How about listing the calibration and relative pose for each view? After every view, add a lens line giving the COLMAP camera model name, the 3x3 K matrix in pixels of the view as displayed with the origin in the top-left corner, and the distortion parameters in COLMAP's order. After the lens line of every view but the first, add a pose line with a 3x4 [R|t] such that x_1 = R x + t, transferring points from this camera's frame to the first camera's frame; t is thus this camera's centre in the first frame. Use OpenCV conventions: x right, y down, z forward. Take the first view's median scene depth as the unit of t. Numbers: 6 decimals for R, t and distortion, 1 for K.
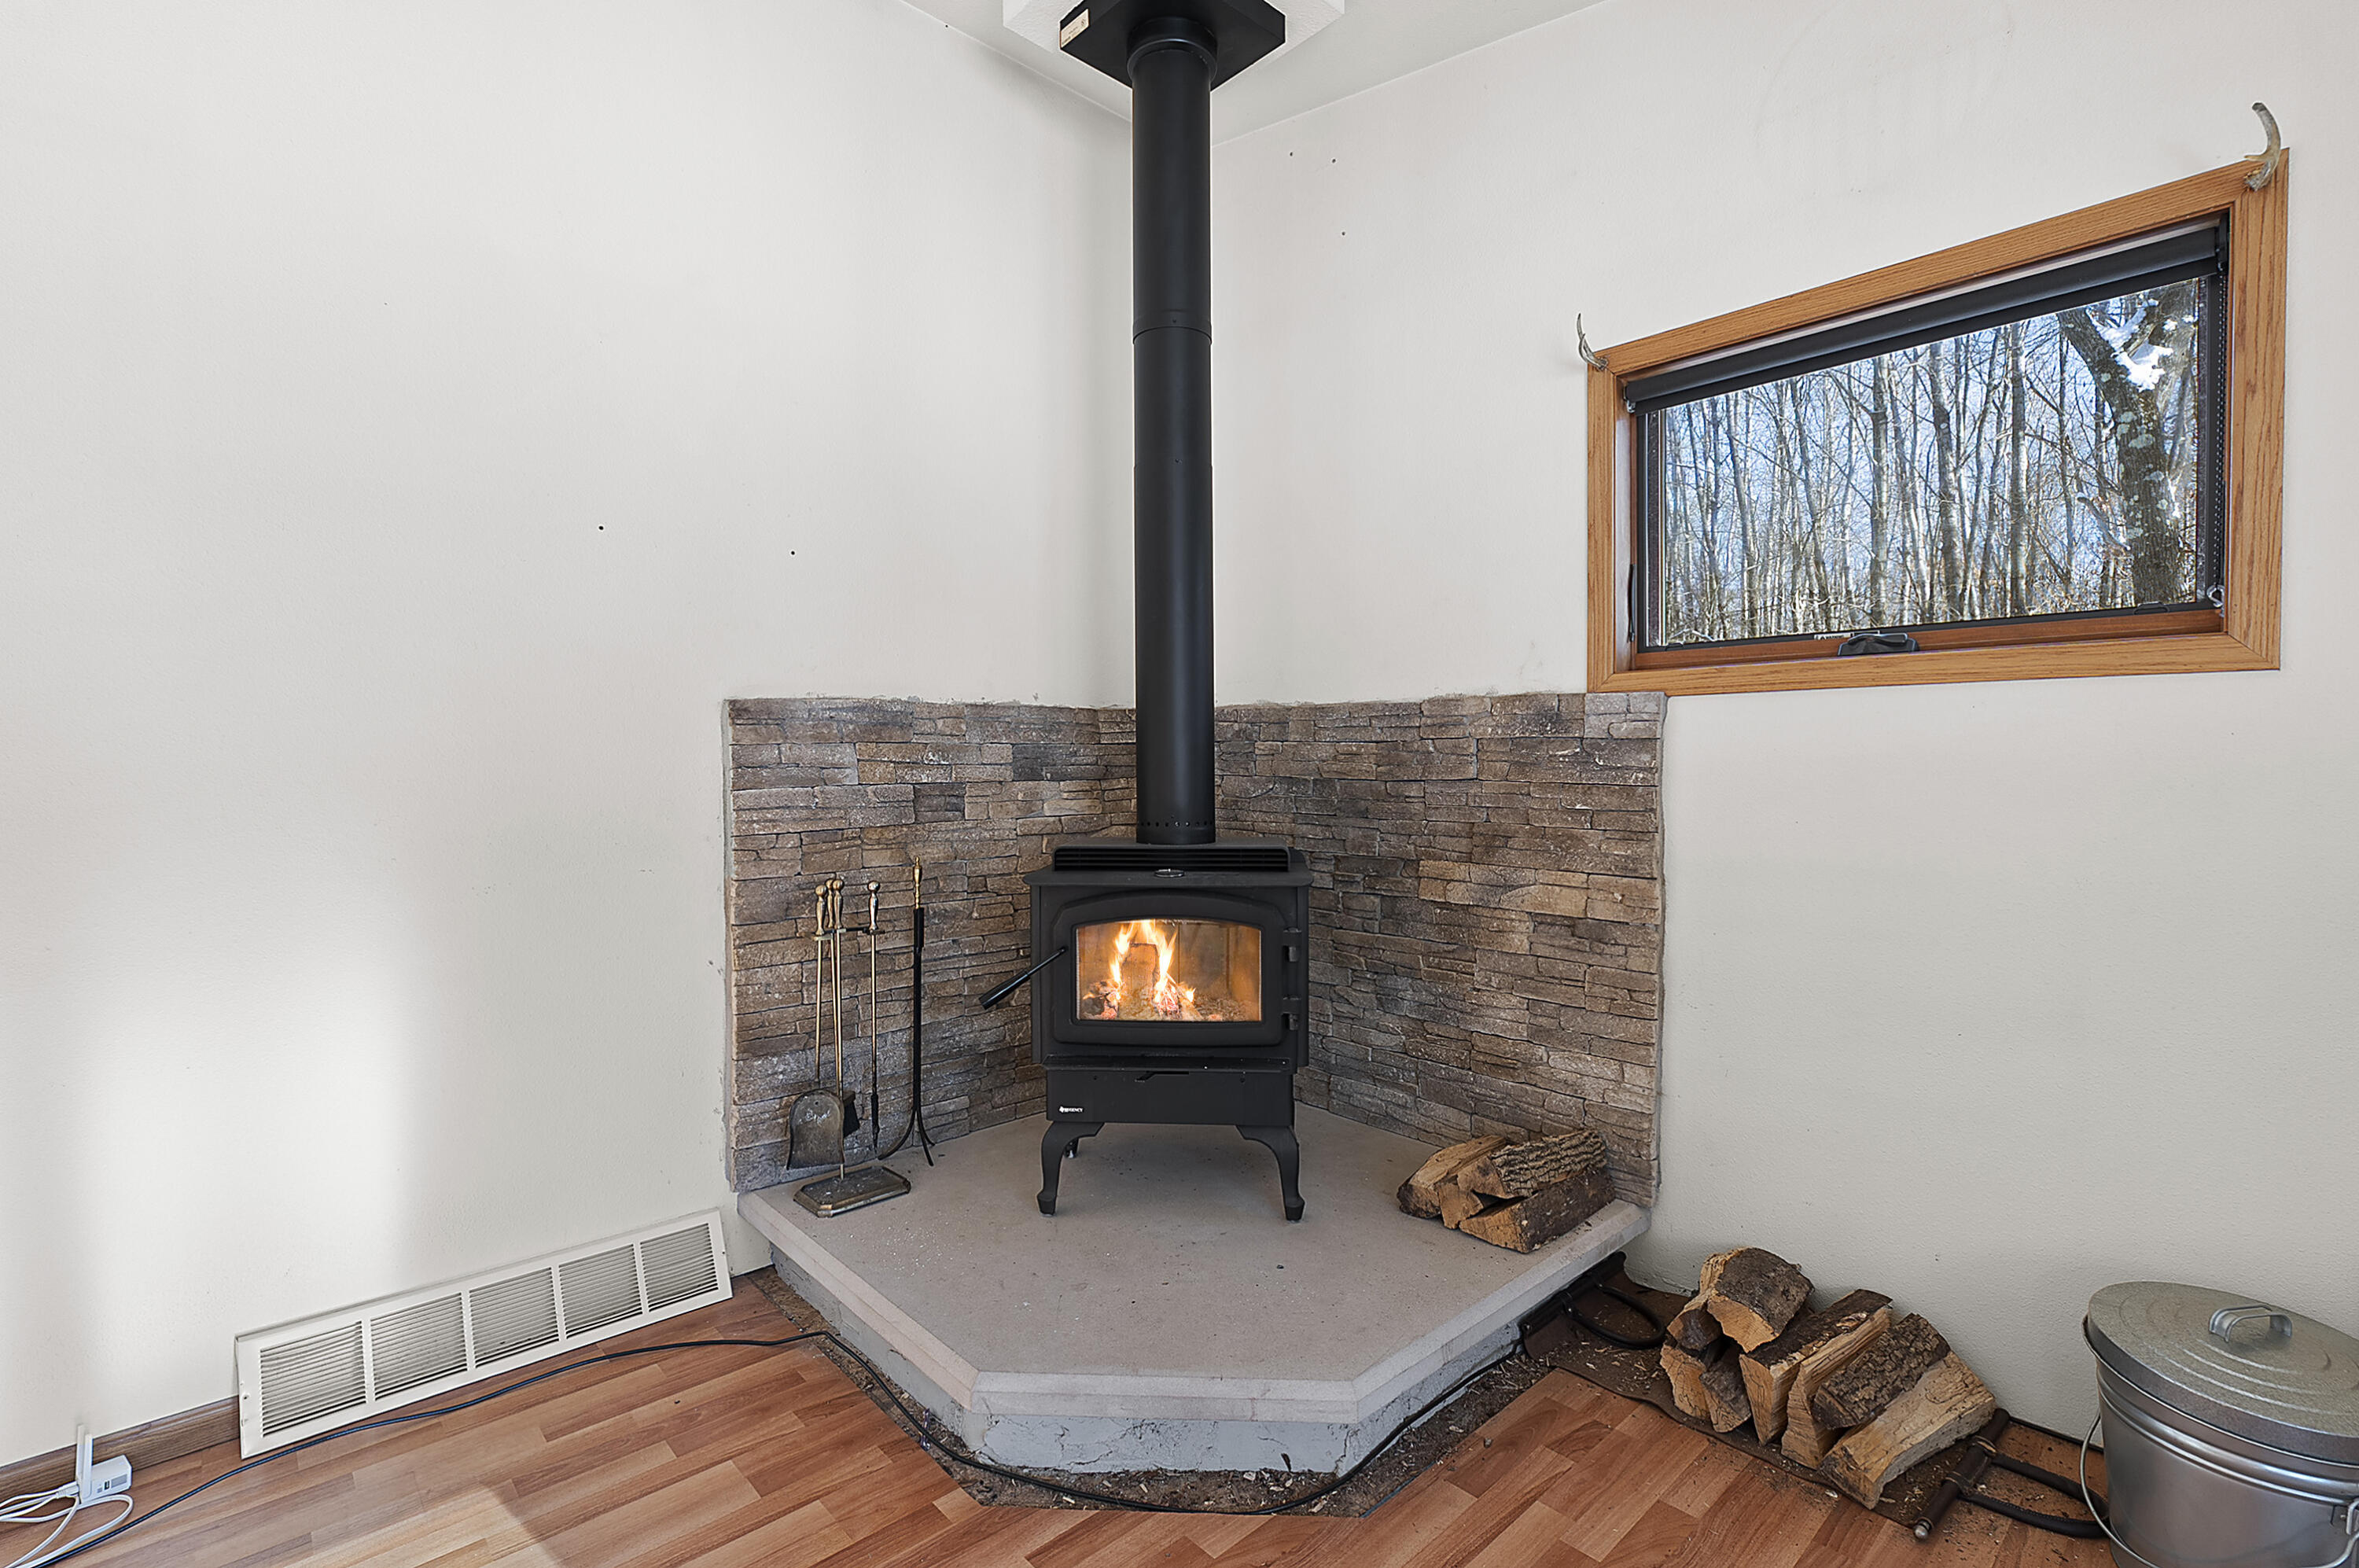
lens RADIAL K [[1055.8, 0, 1177.3], [0, 1055.8, 777.4], [0, 0, 1]] dist [-0.000658, -0.008281]
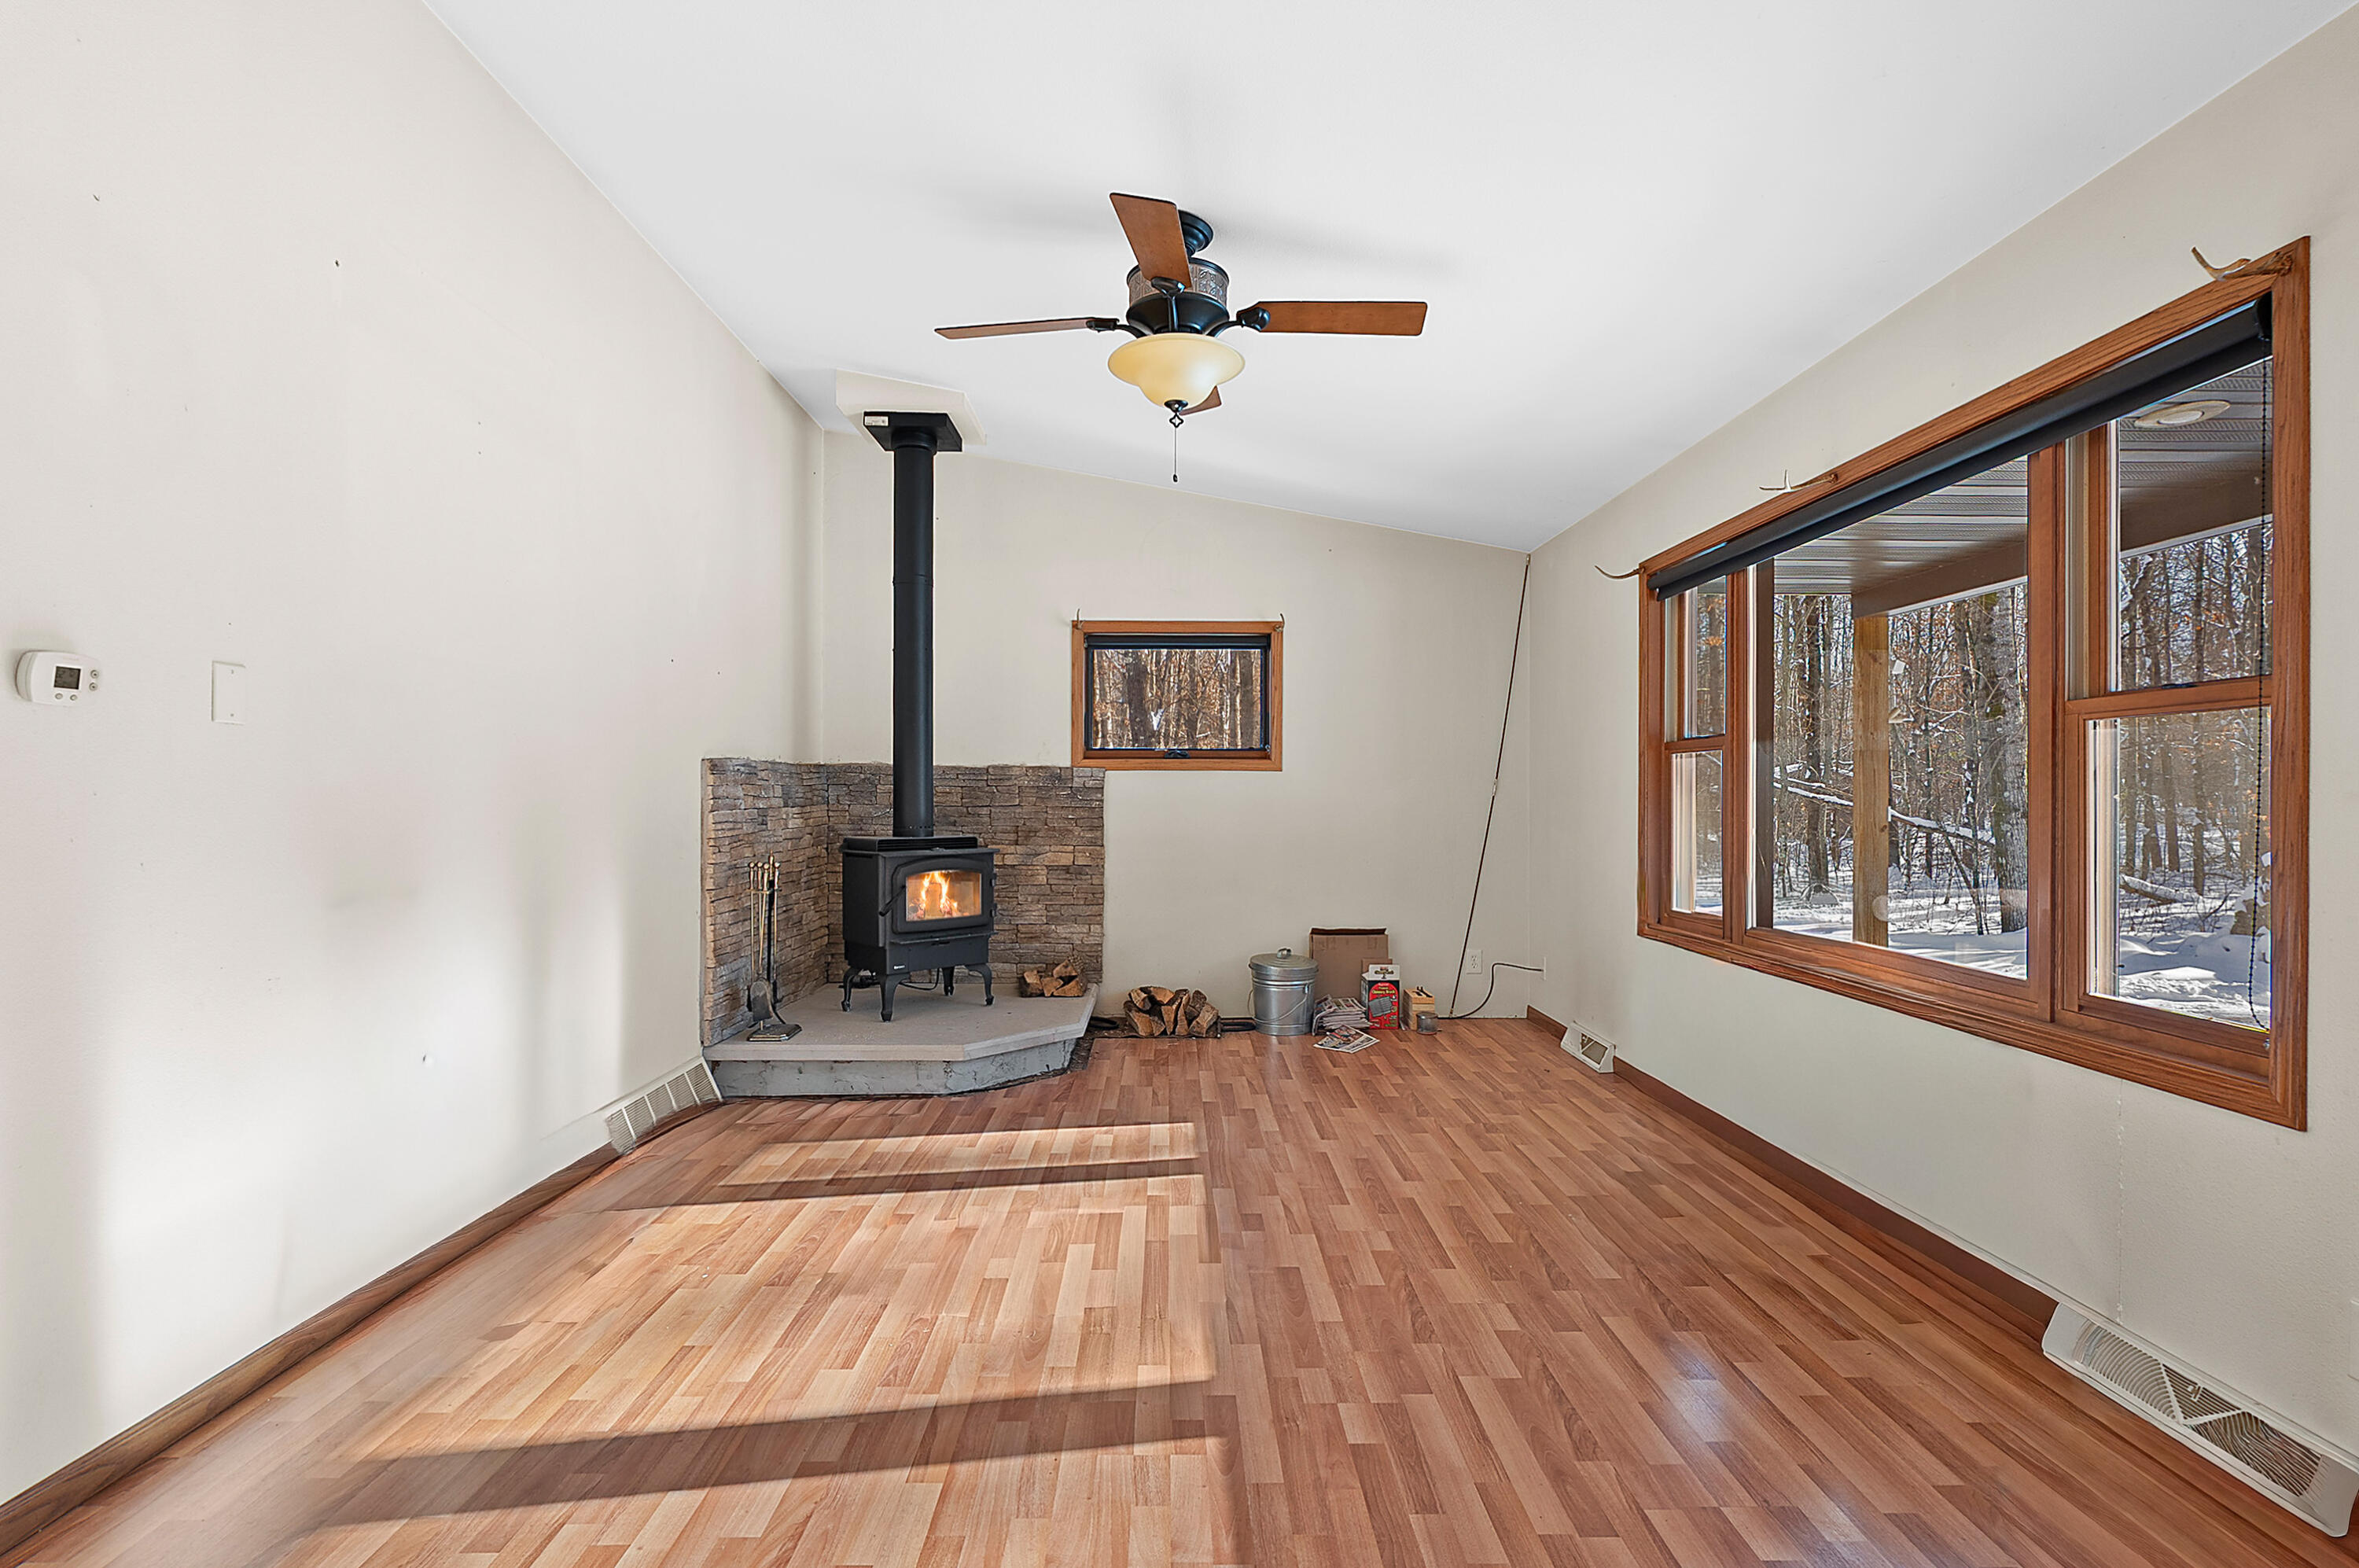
lens RADIAL K [[1055.8, 0, 1177.3], [0, 1055.8, 777.4], [0, 0, 1]] dist [-0.000658, -0.008281]
pose [[0.671112, 0.016954, 0.741162, -1.197187], [0.005603, 0.999594, -0.027938, 0.007835], [-0.741335, 0.022902, 0.670744, -0.735208]]
